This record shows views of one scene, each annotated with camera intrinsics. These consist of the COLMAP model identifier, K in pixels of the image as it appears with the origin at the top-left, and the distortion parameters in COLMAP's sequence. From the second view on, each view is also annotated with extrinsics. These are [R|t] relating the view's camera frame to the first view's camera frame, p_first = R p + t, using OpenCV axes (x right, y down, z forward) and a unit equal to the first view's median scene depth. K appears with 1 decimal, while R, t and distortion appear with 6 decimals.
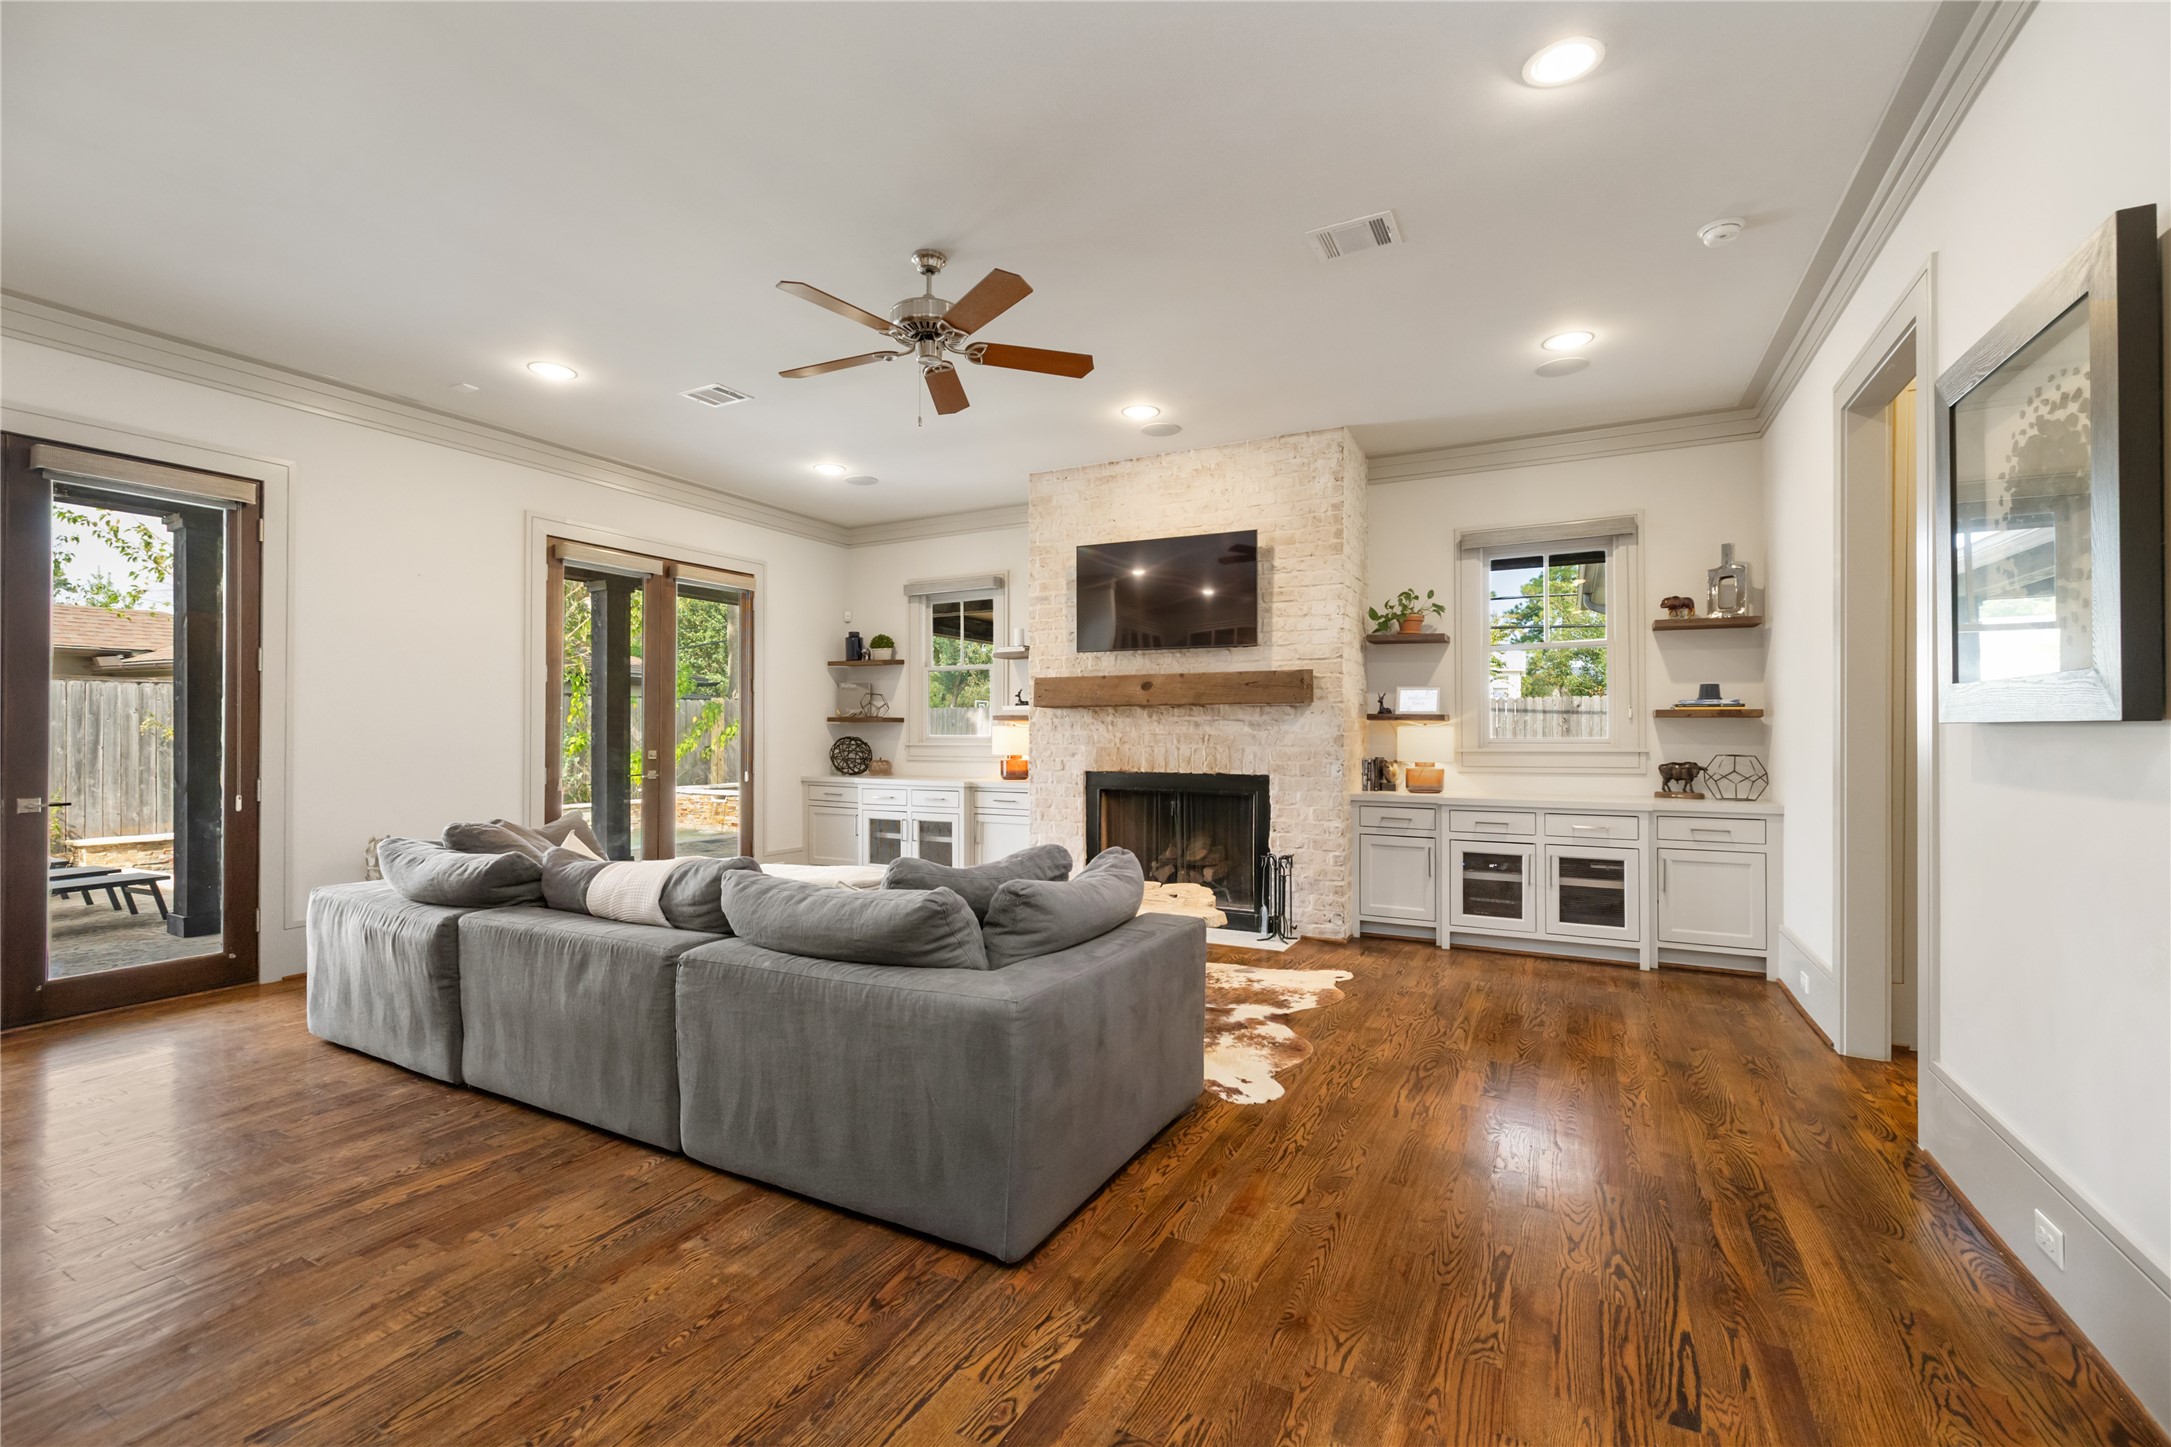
lens RADIAL K [[921.2, 0, 1093.9], [0, 921.2, 727.3], [0, 0, 1]] dist [0.001840, -0.001214]
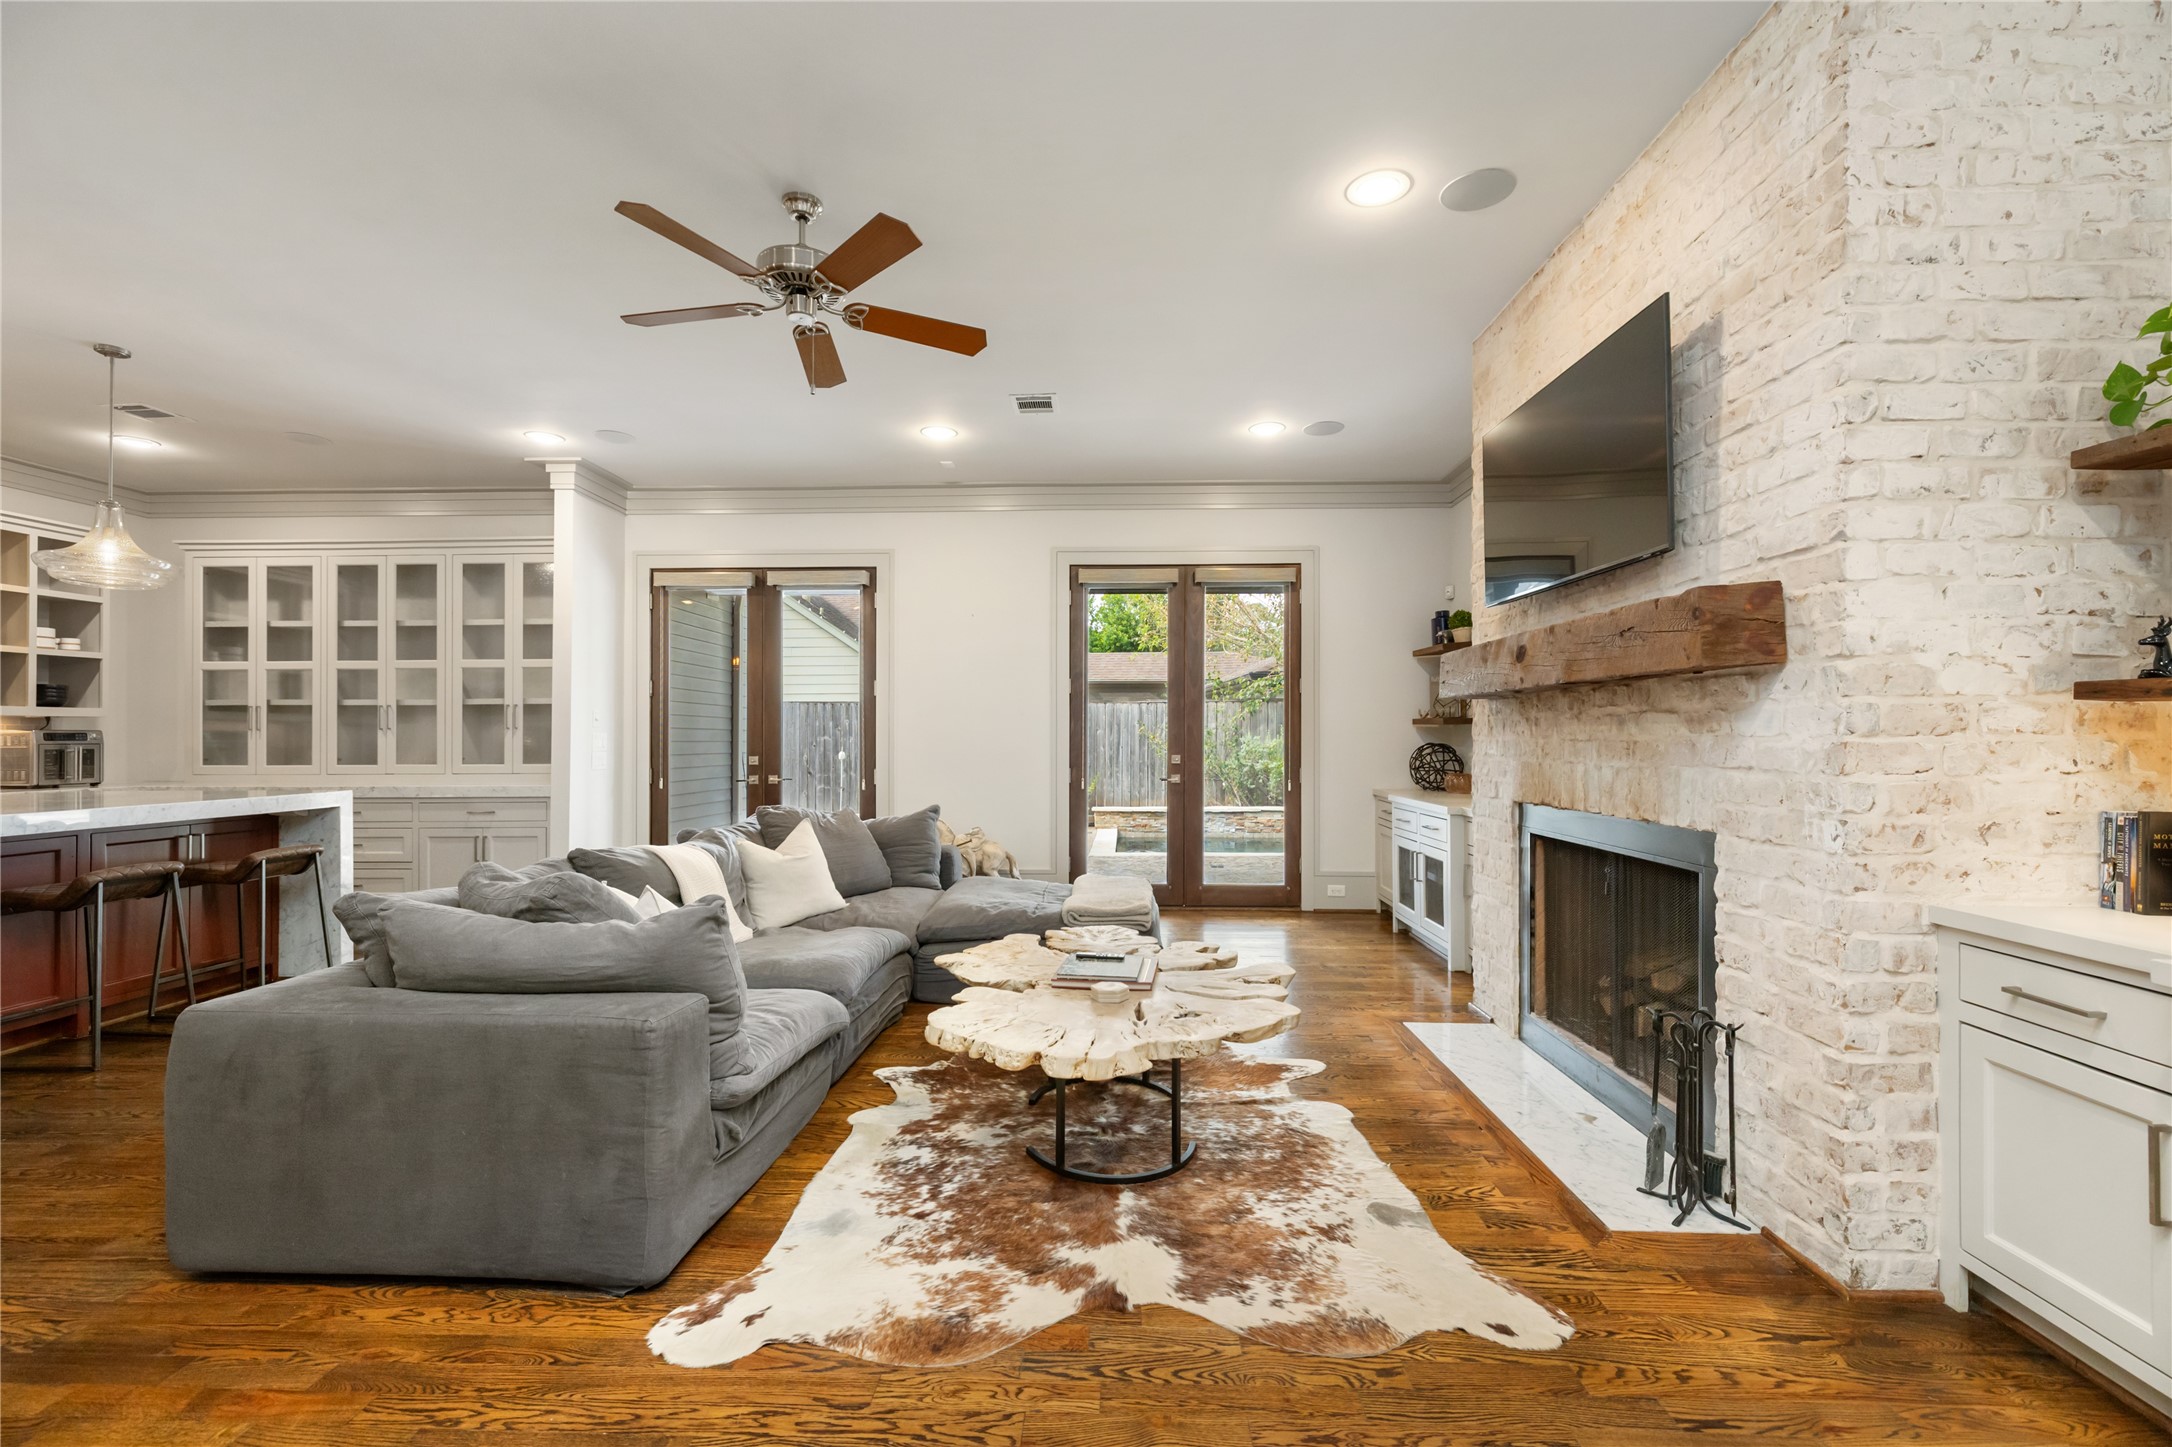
lens RADIAL K [[921.6, 0, 1093.2], [0, 921.6, 733.0], [0, 0, 1]] dist [0.001840, -0.001214]
pose [[0.437467, -0.004636, -0.899222, 0.471506], [0.004669, 0.999985, -0.002884, 0.003627], [0.899222, -0.002936, 0.437482, 0.552117]]
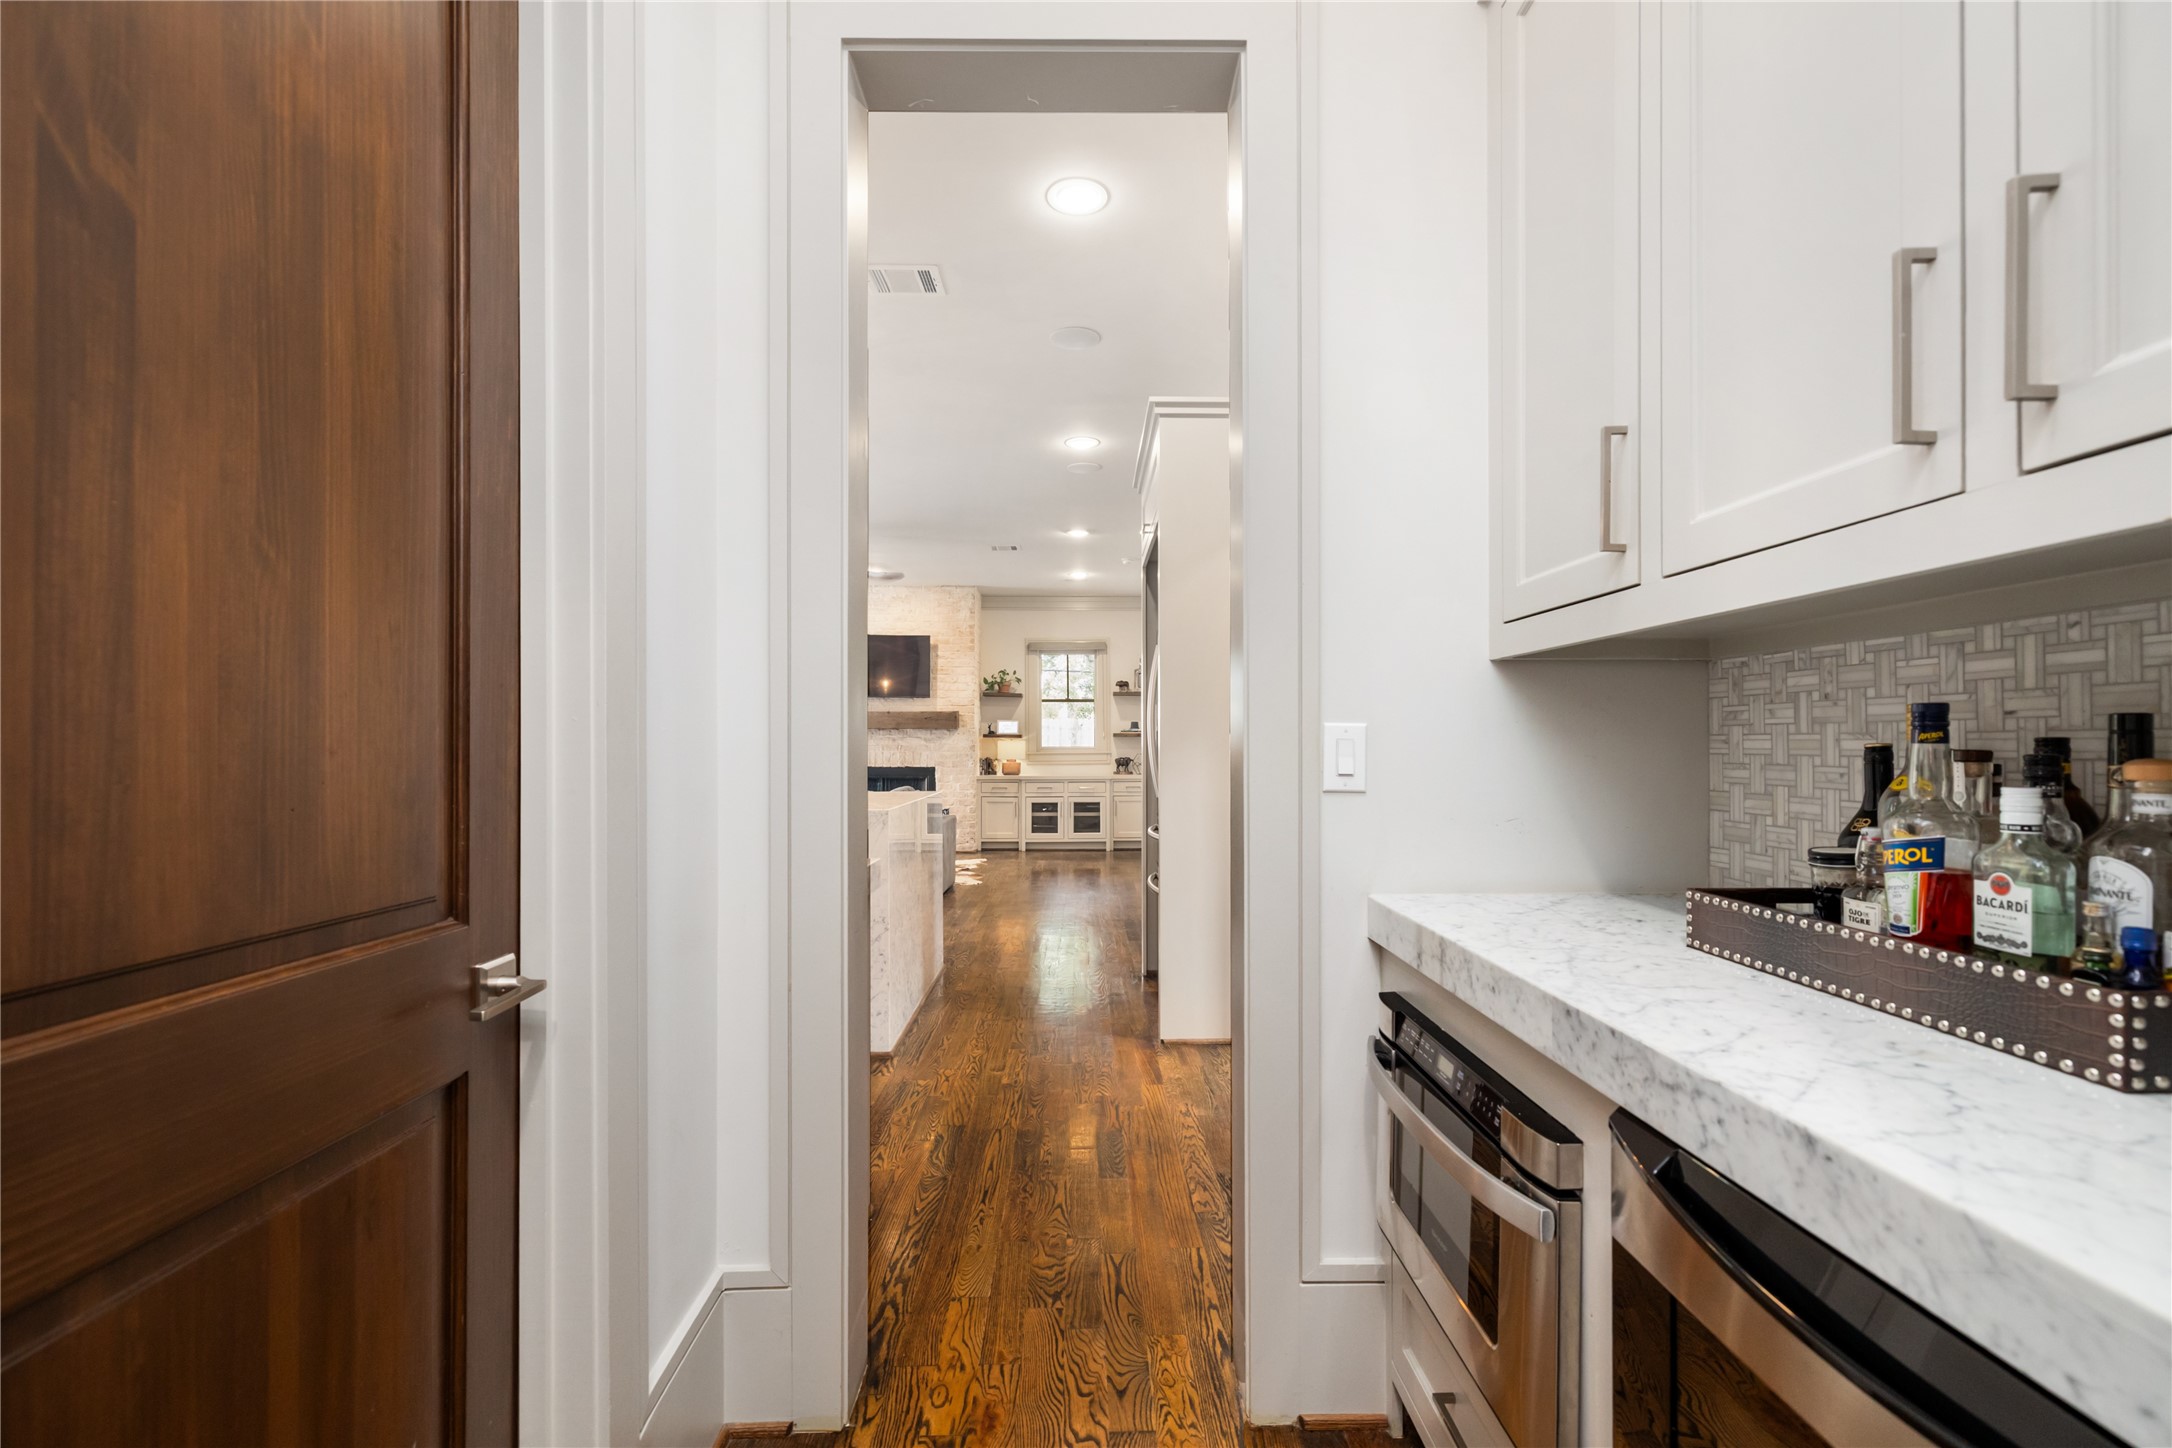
lens RADIAL K [[921.6, 0, 1093.3], [0, 921.6, 740.6], [0, 0, 1]] dist [0.001840, -0.001214]
pose [[0.879613, -0.000528, 0.475689, -0.427421], [-0.002293, 0.999983, 0.005349, -0.012538], [-0.475684, -0.005796, 0.879597, -0.816126]]
